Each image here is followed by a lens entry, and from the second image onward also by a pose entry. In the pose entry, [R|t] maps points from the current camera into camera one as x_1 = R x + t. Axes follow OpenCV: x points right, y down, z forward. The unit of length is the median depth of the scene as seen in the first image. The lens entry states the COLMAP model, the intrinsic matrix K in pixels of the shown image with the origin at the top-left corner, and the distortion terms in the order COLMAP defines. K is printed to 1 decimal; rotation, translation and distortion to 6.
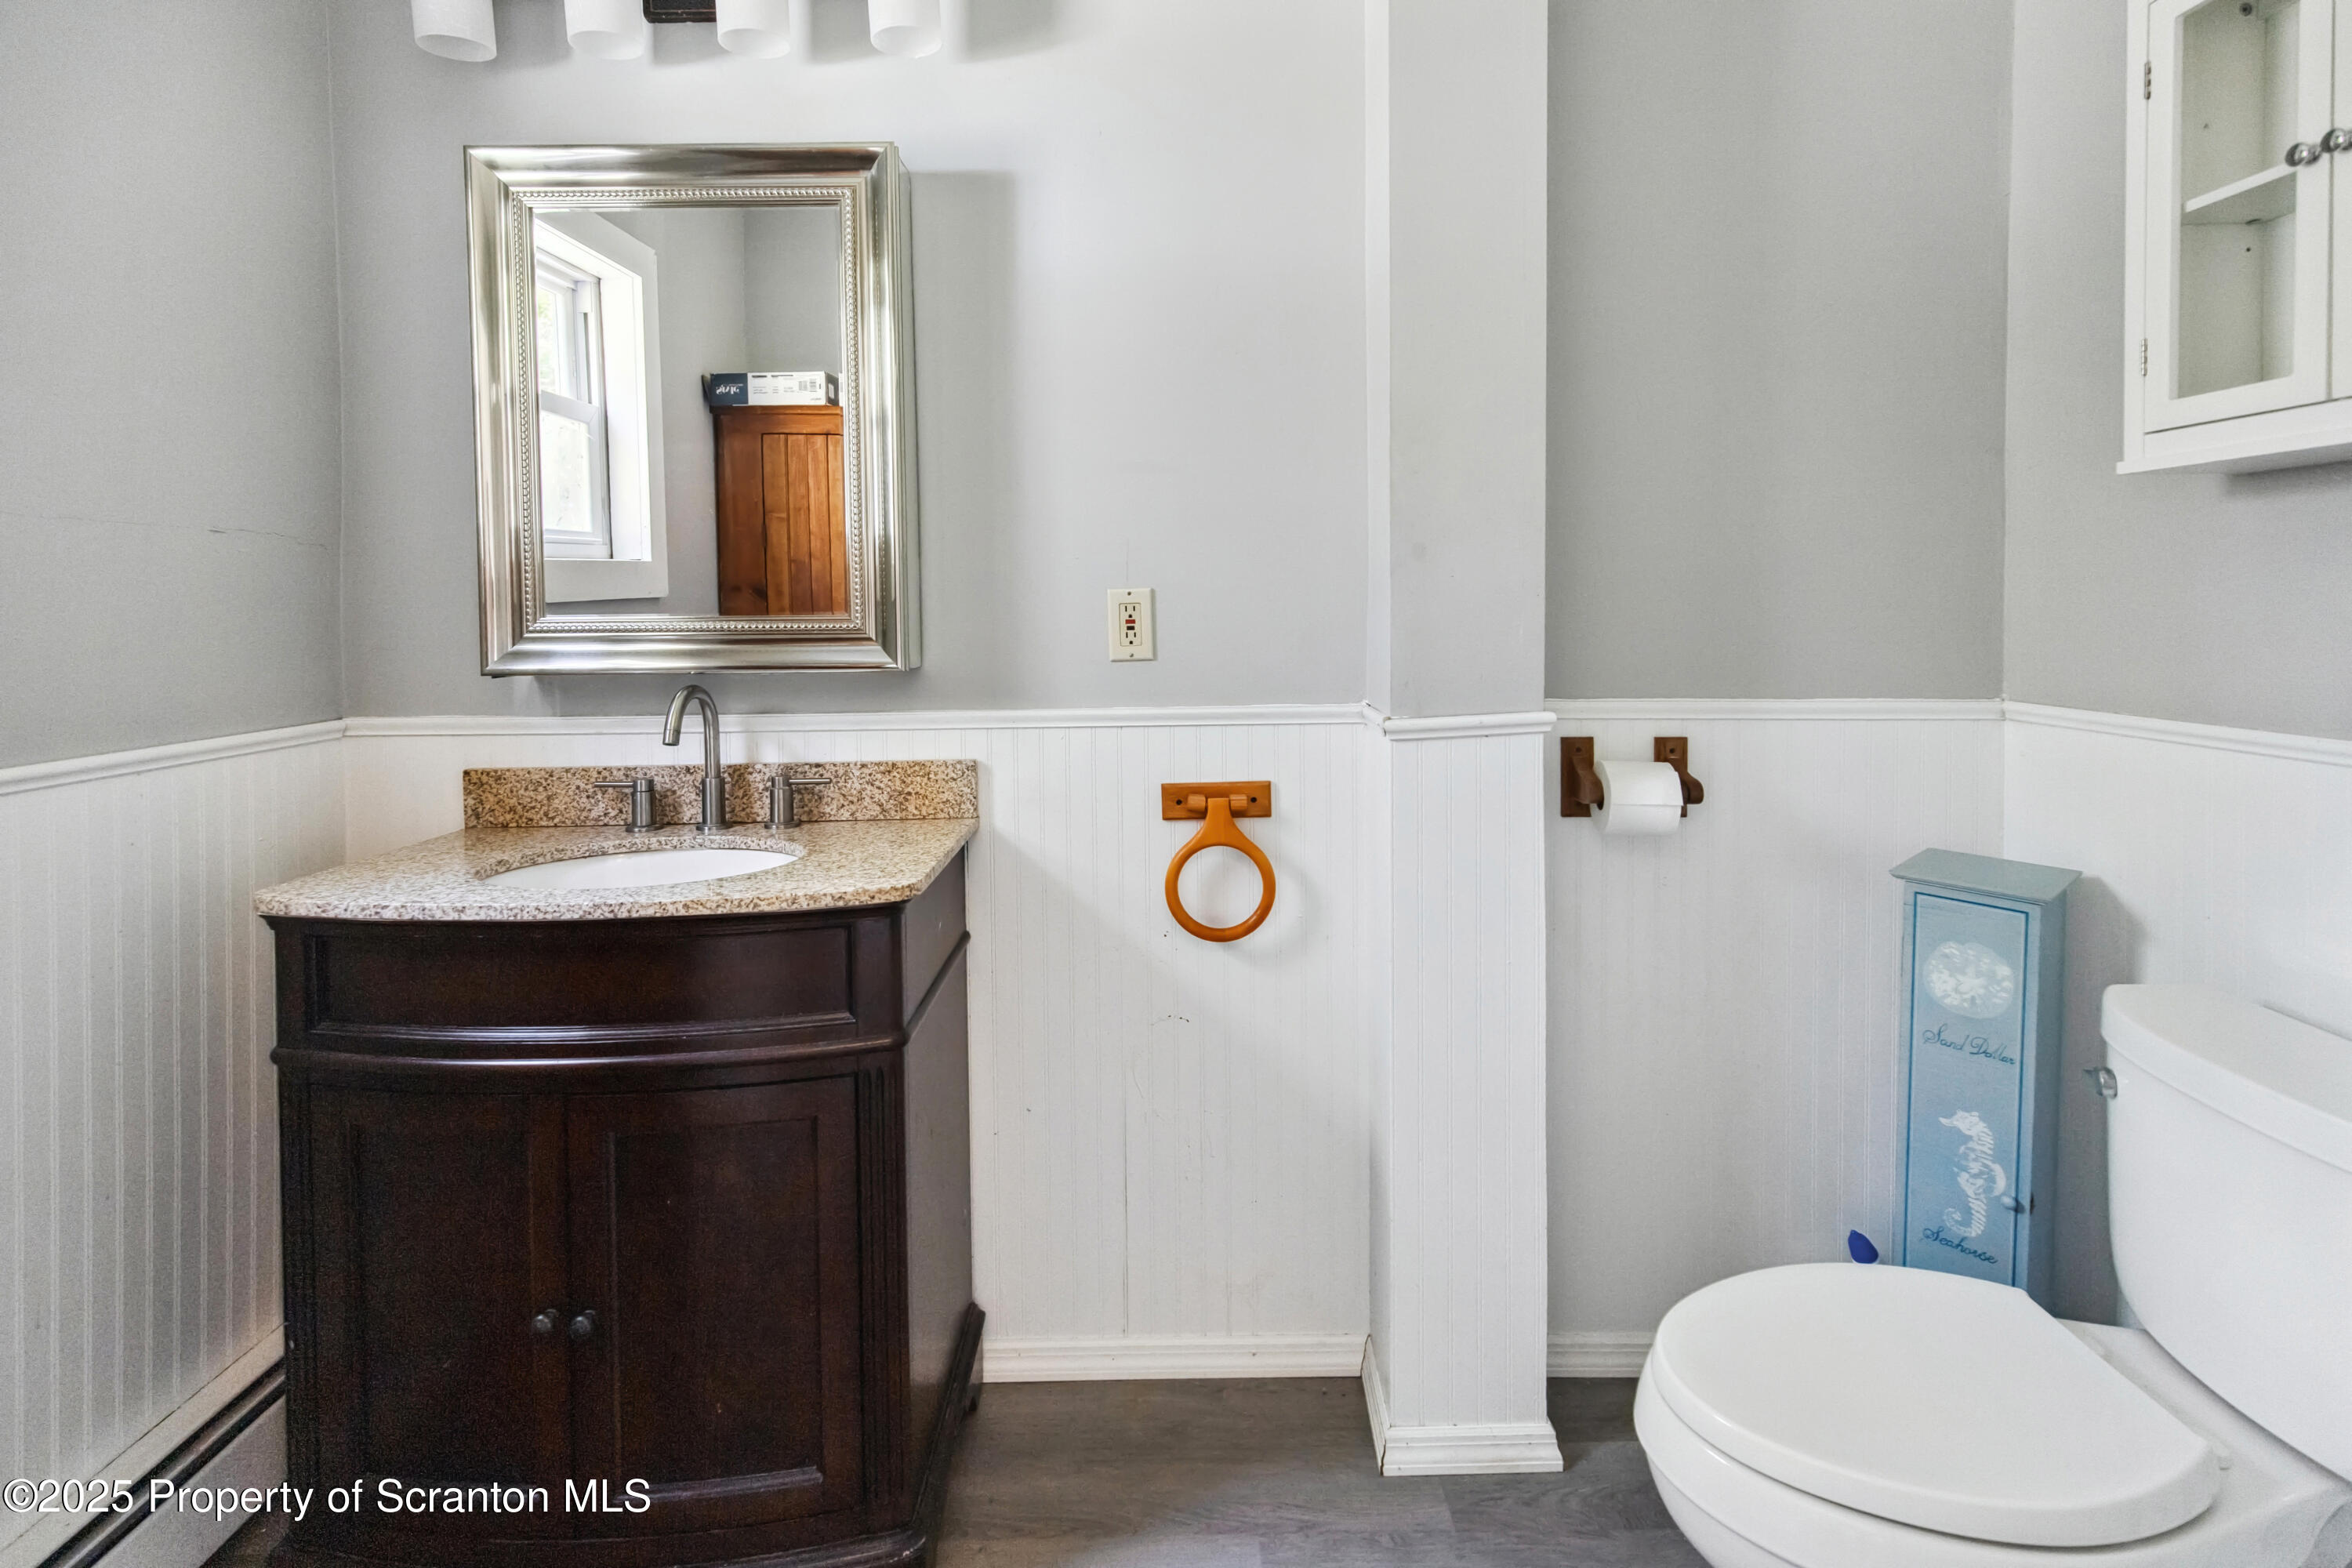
lens RADIAL K [[1109.8, 0, 1178.1], [0, 1109.8, 632.5], [0, 0, 1]] dist [0.005933, -0.000143]
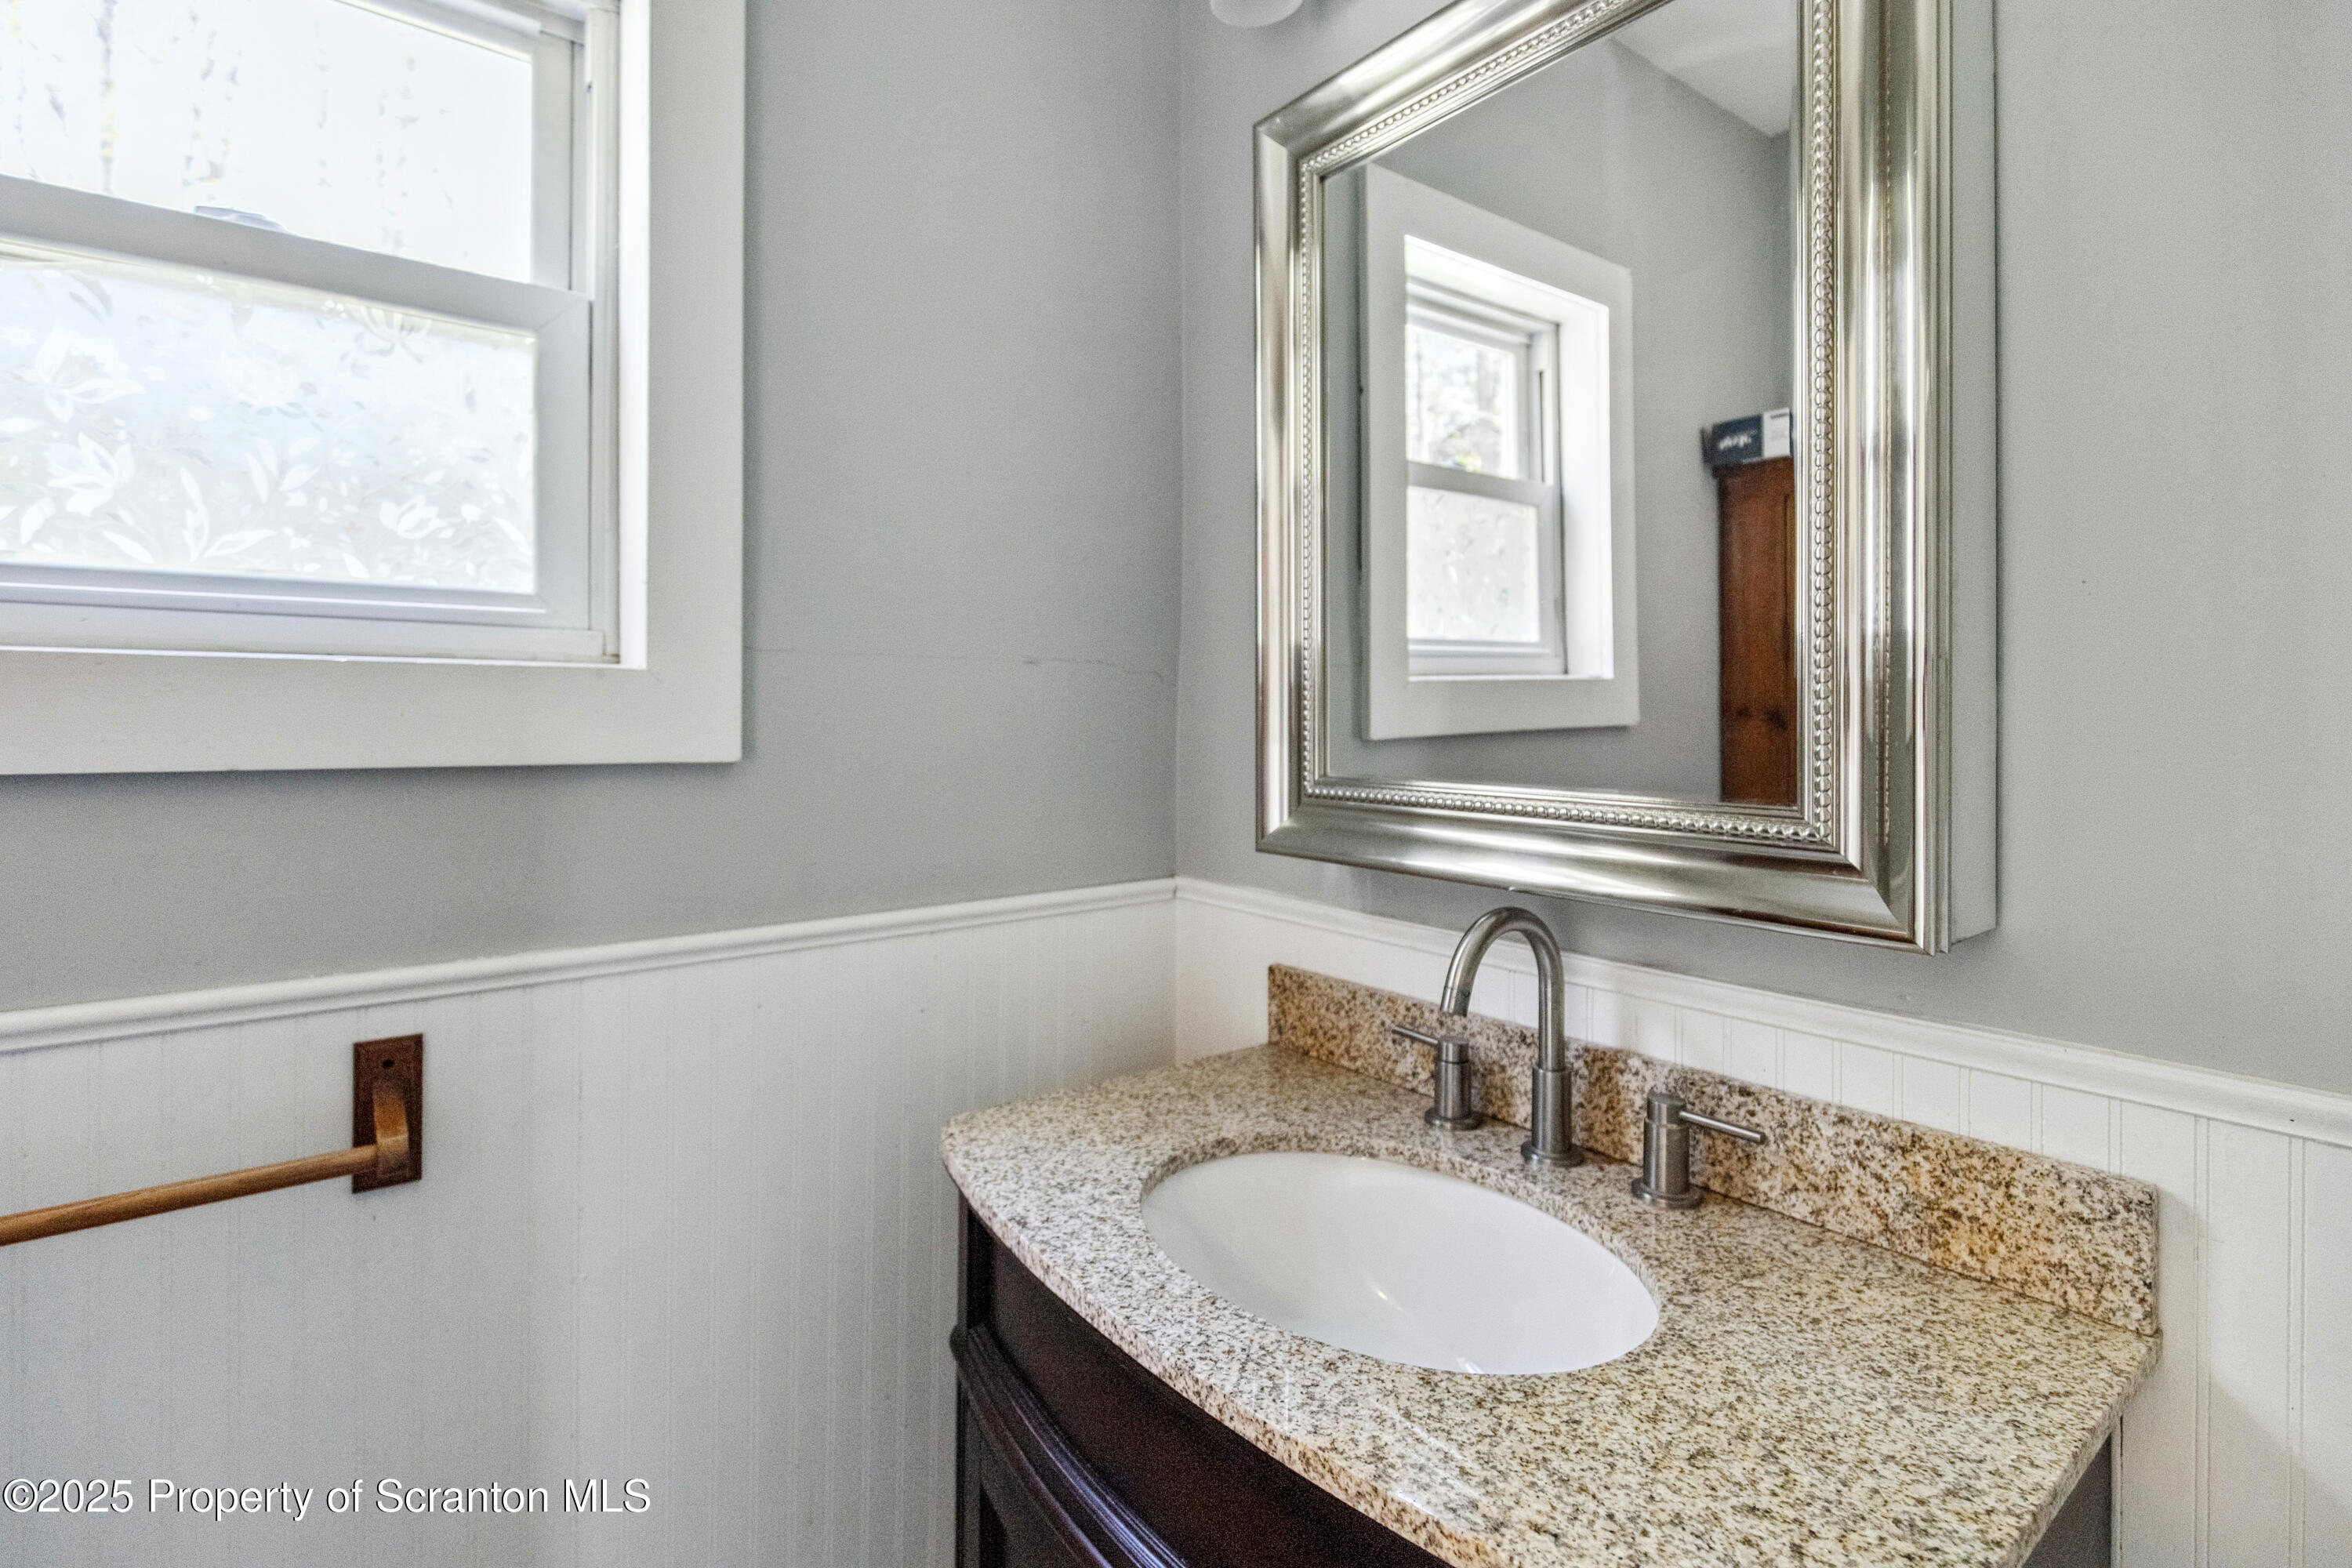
lens RADIAL K [[1109.8, 0, 1176.3], [0, 1109.8, 710.9], [0, 0, 1]] dist [0.005933, -0.000143]
pose [[0.608389, 0.014630, -0.793504, -0.082077], [-0.034096, 0.999389, -0.007716, -0.041440], [0.792906, 0.031749, 0.608516, 0.480692]]
